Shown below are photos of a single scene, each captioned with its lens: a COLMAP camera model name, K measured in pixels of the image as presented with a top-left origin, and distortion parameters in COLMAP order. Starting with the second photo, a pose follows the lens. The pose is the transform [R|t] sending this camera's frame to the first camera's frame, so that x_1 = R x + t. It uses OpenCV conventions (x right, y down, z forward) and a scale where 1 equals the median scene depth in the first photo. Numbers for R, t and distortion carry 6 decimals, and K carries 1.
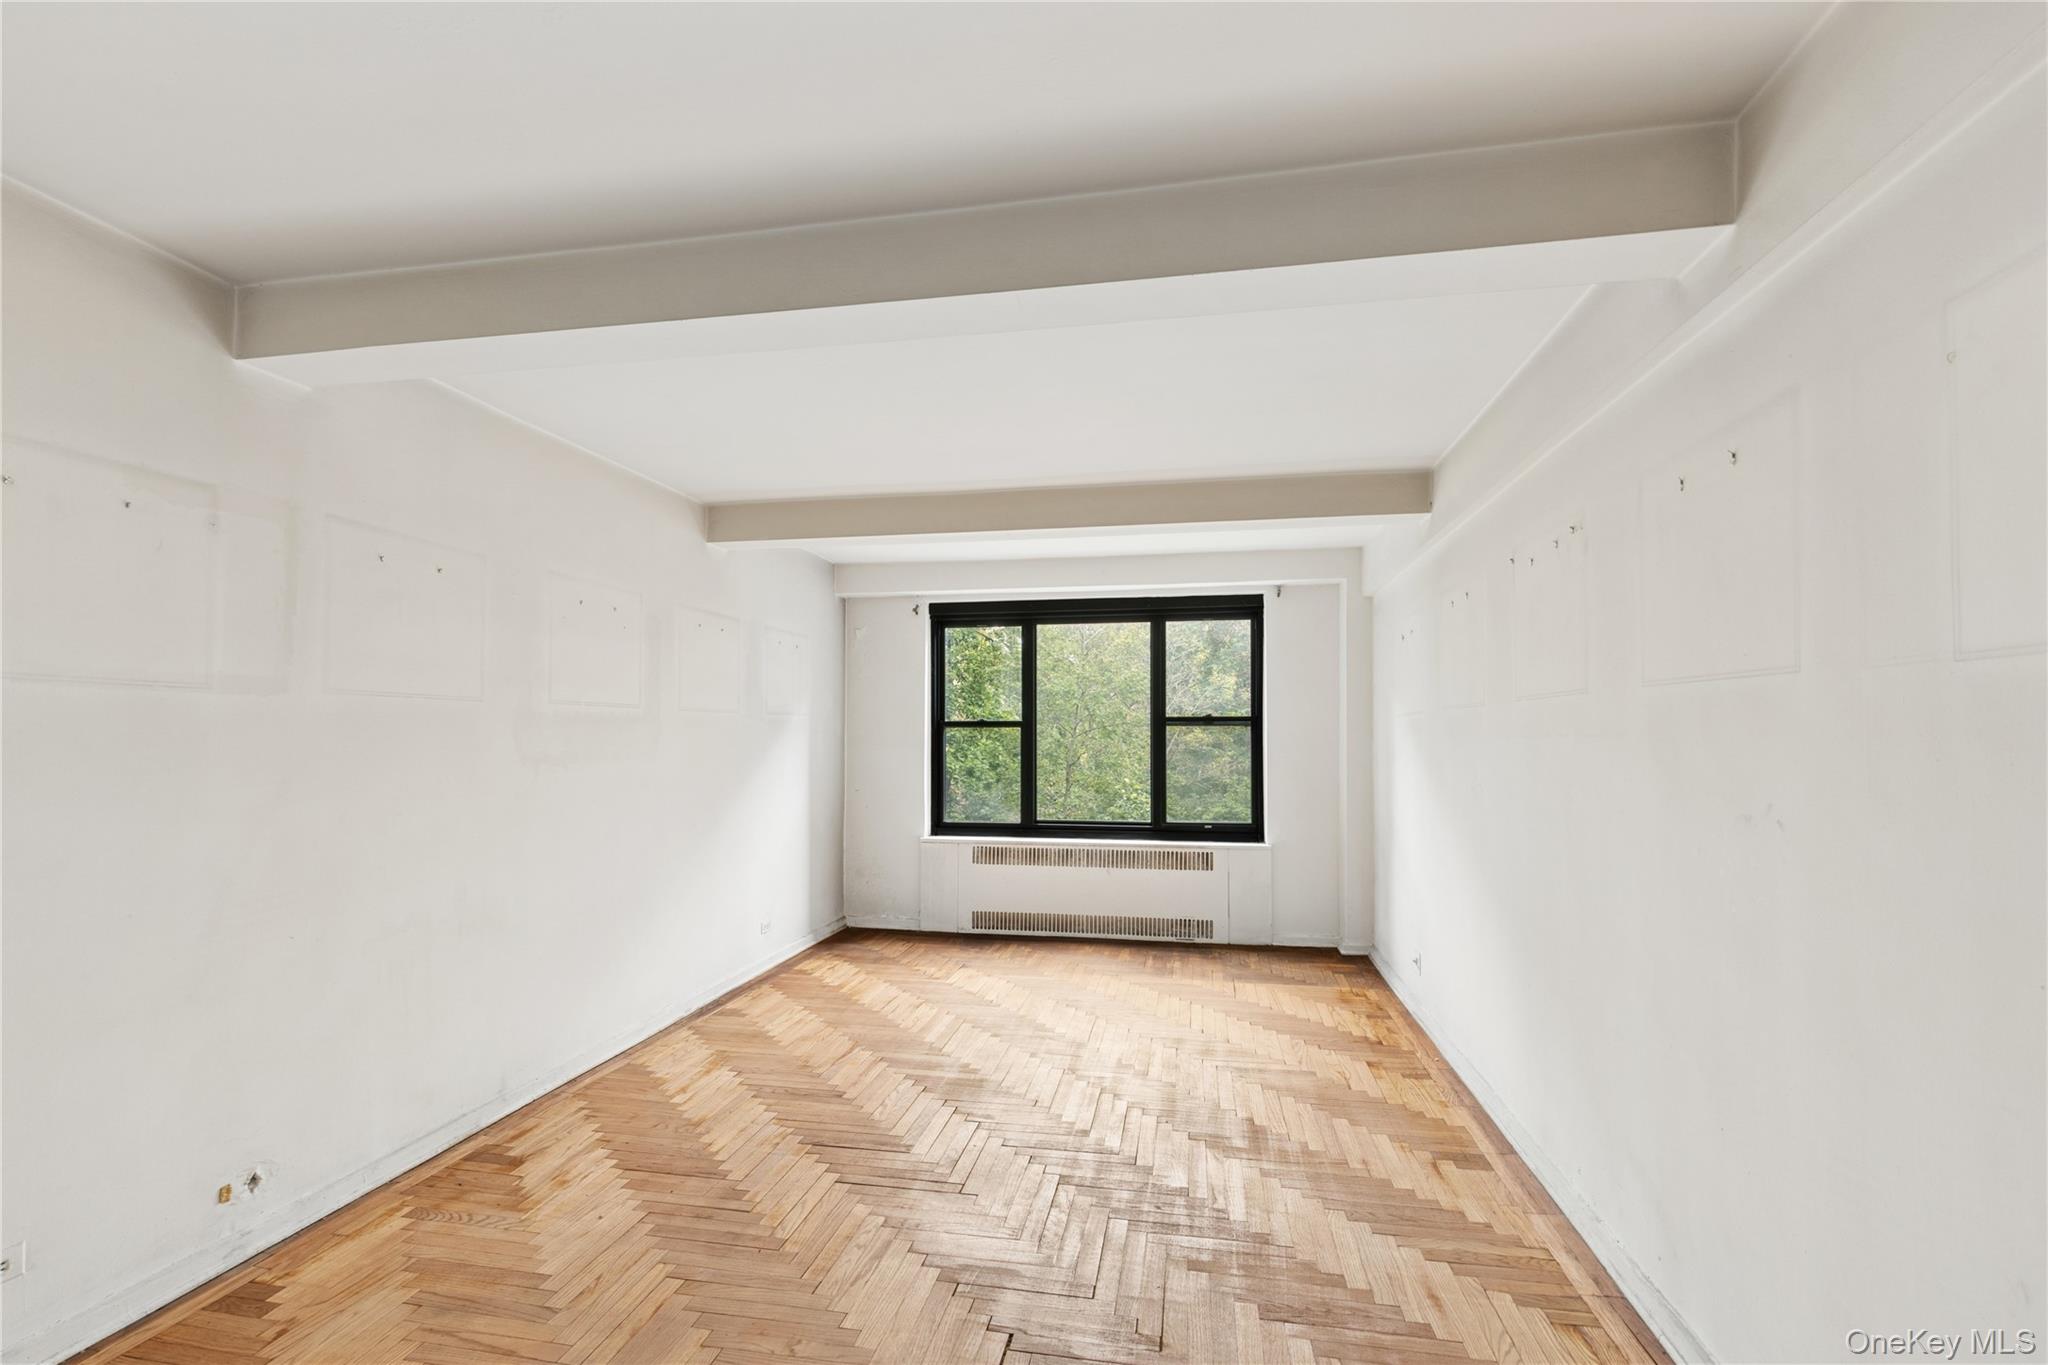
lens RADIAL K [[939.8, 0, 1017.7], [0, 939.8, 690.4], [0, 0, 1]] dist [0.028070, 0.000040]
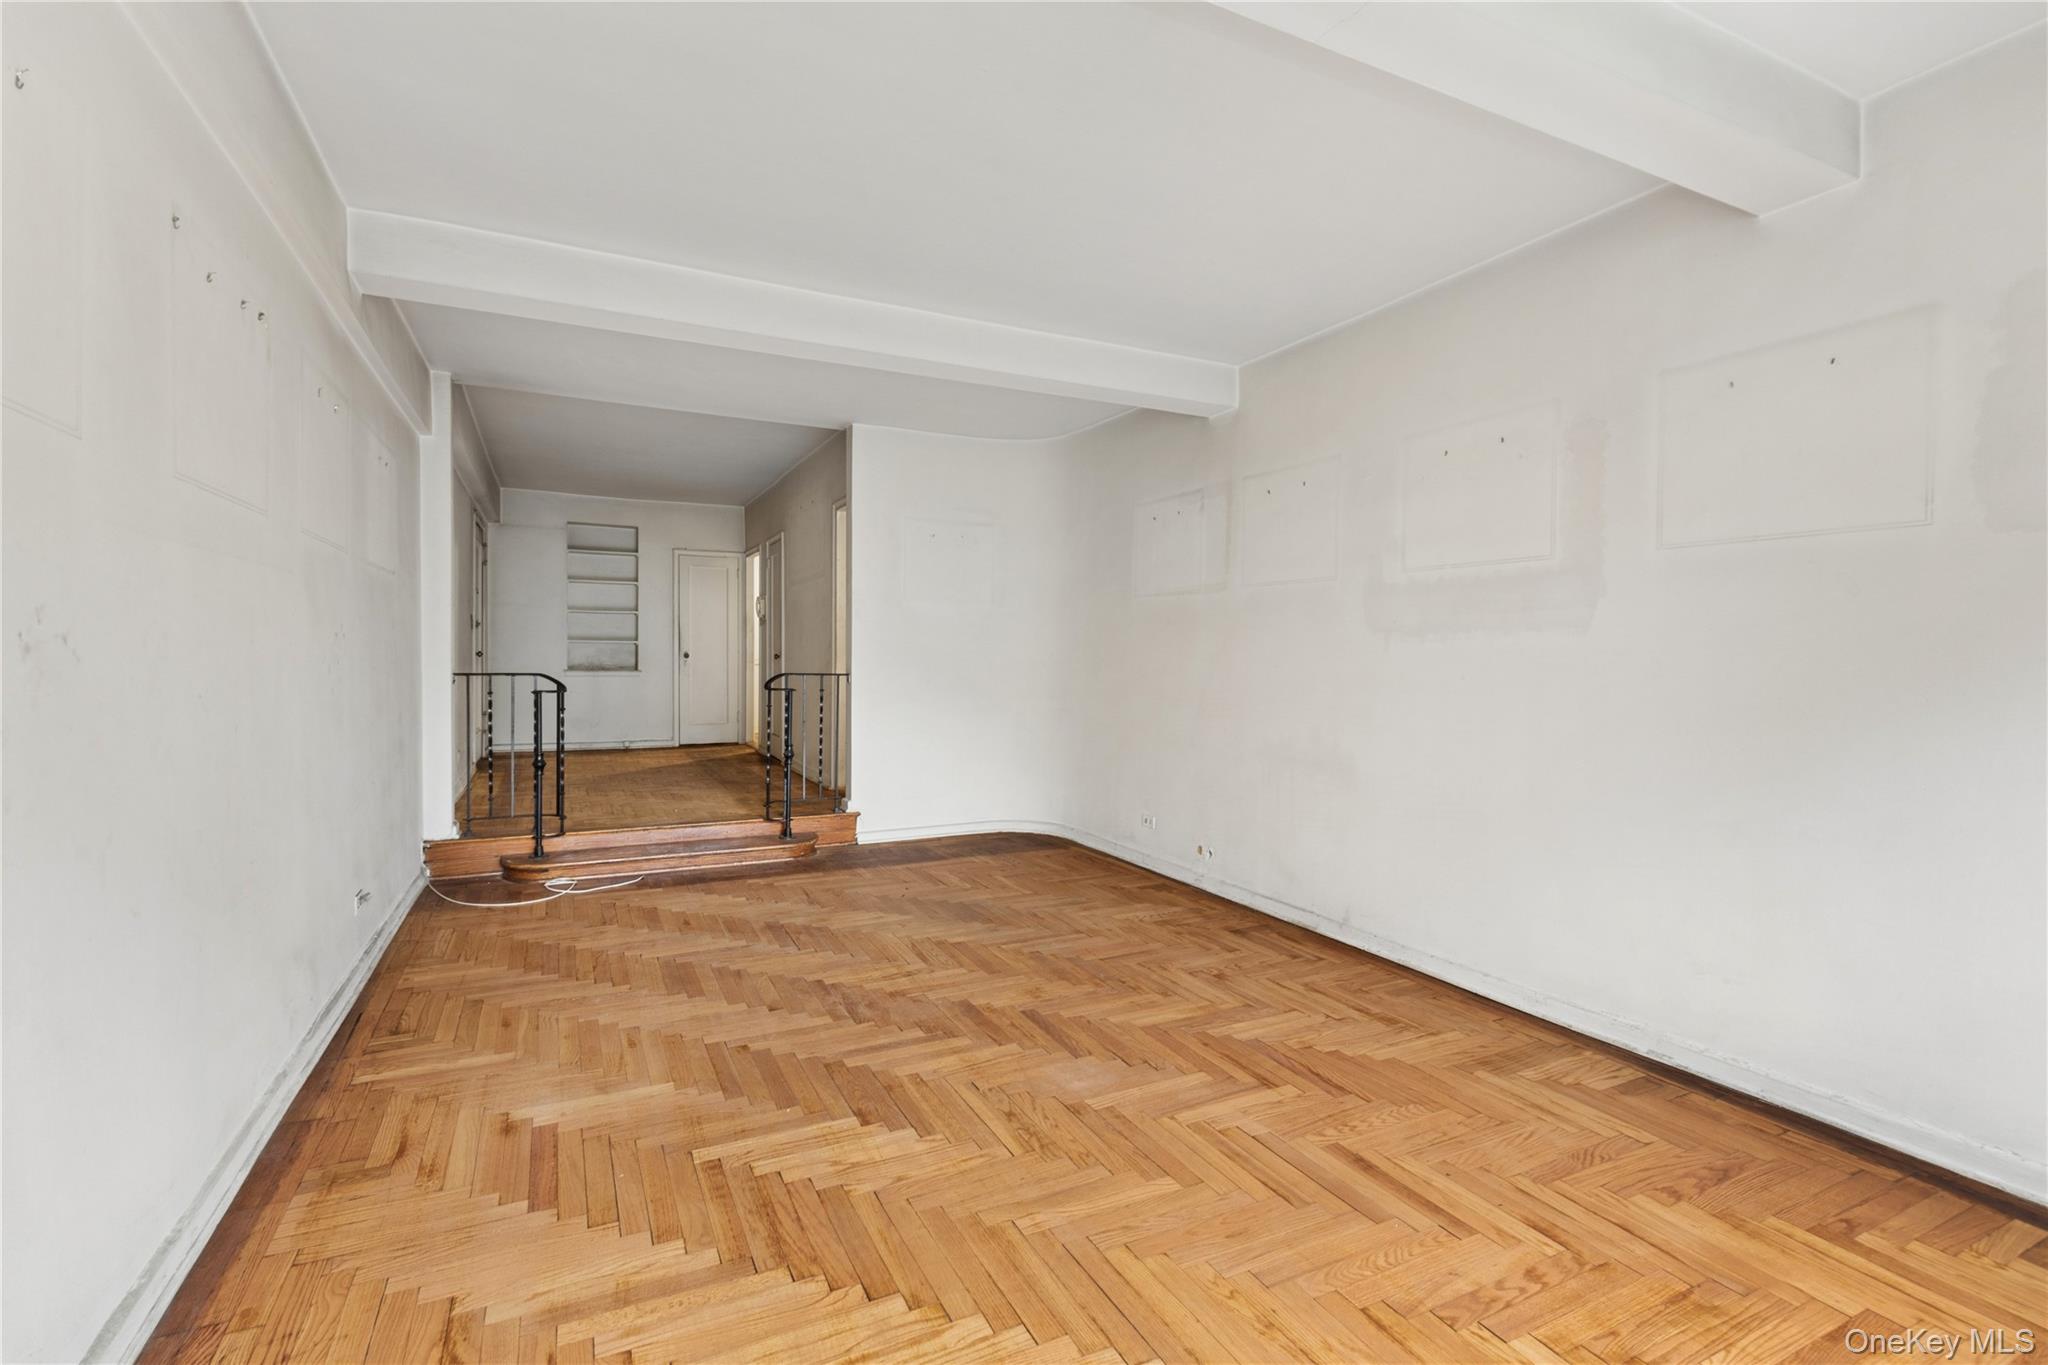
lens RADIAL K [[939.8, 0, 1027.2], [0, 939.8, 676.1], [0, 0, 1]] dist [0.028070, 0.000040]
pose [[-0.790250, 0.003720, -0.612774, 0.415453], [0.014186, 0.999825, -0.012225, 0.128471], [0.612621, -0.018354, -0.790164, 1.547570]]
